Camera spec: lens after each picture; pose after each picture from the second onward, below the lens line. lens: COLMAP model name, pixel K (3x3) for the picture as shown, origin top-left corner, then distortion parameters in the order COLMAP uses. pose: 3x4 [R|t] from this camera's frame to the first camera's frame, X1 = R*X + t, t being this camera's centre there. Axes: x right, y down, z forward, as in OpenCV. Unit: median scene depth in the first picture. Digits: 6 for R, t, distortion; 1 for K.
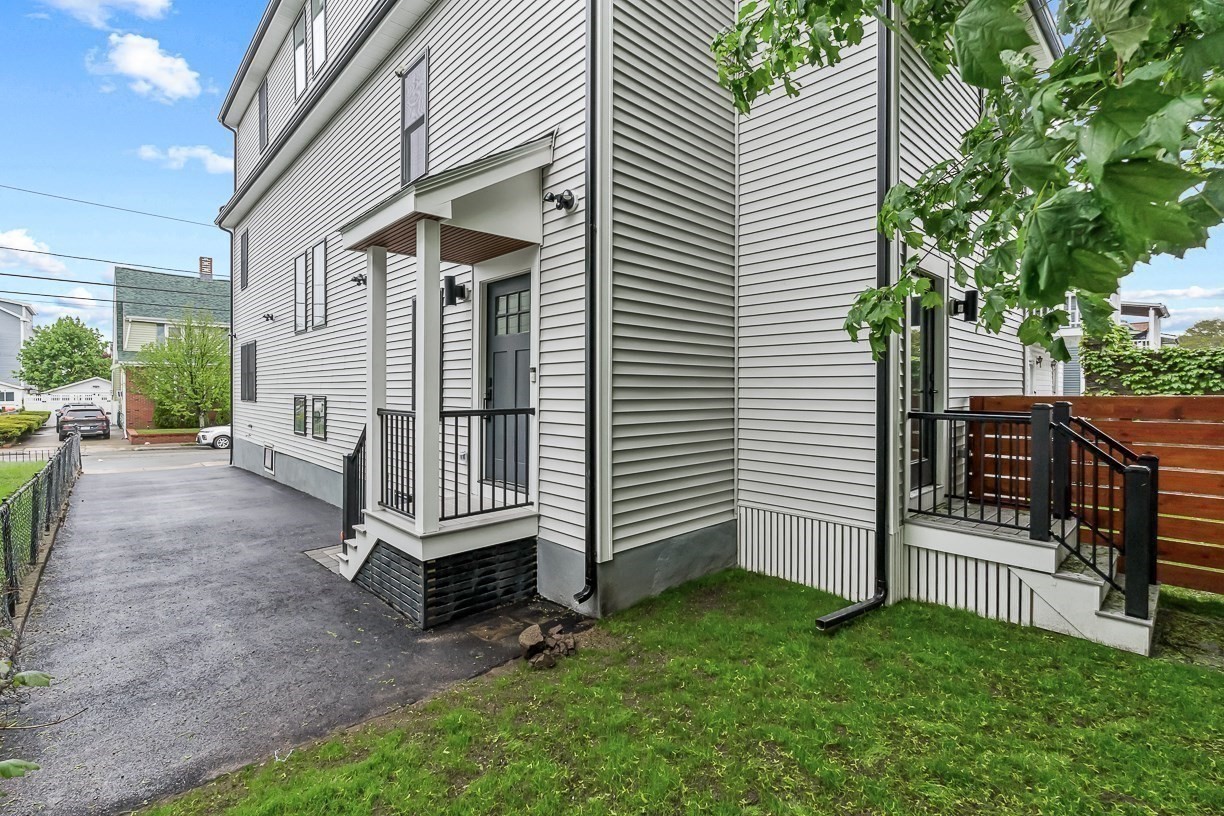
lens RADIAL K [[548.3, 0, 613.0], [0, 548.3, 400.9], [0, 0, 1]] dist [-0.001273, -0.000409]
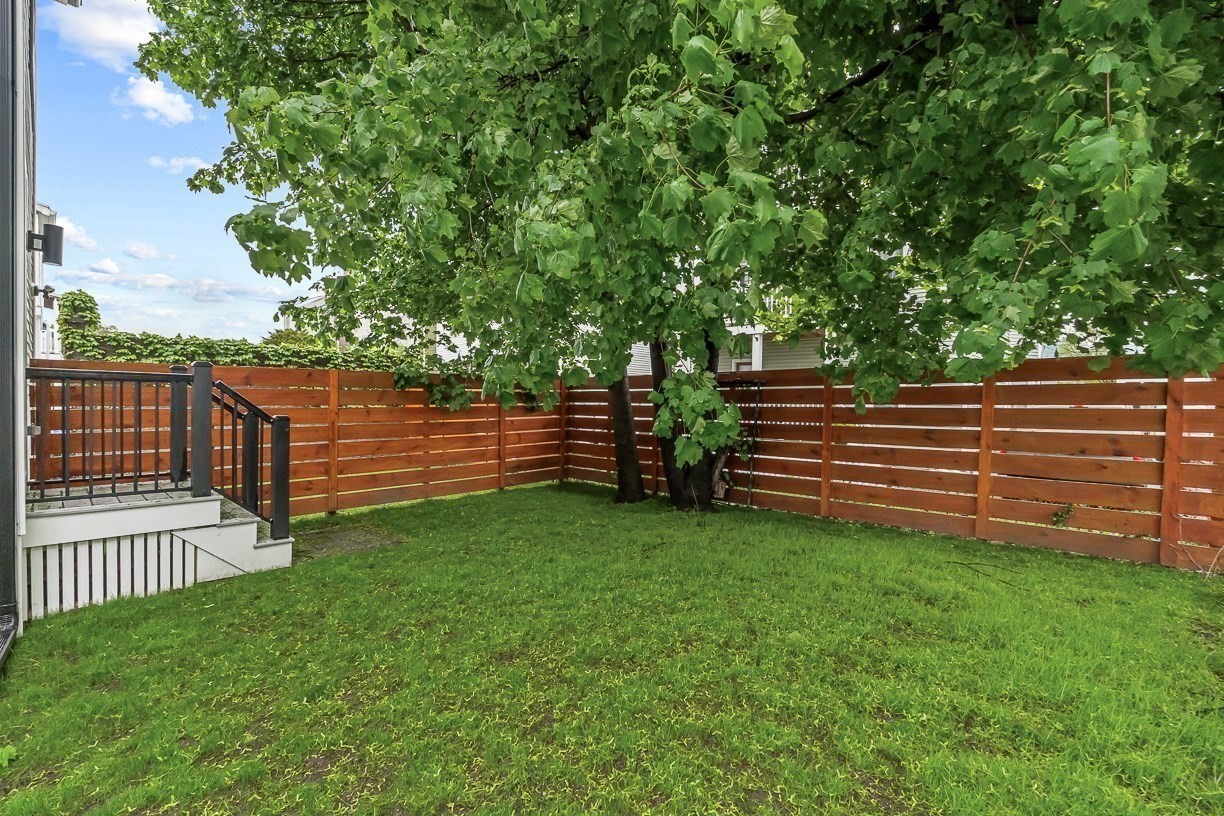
lens RADIAL K [[548.3, 0, 613.0], [0, 548.3, 400.9], [0, 0, 1]] dist [-0.001273, -0.000409]
pose [[-0.060728, -0.002831, 0.998150, -0.264030], [0.007668, 0.999965, 0.003303, 0.079403], [-0.998125, 0.007855, -0.060705, 0.294009]]
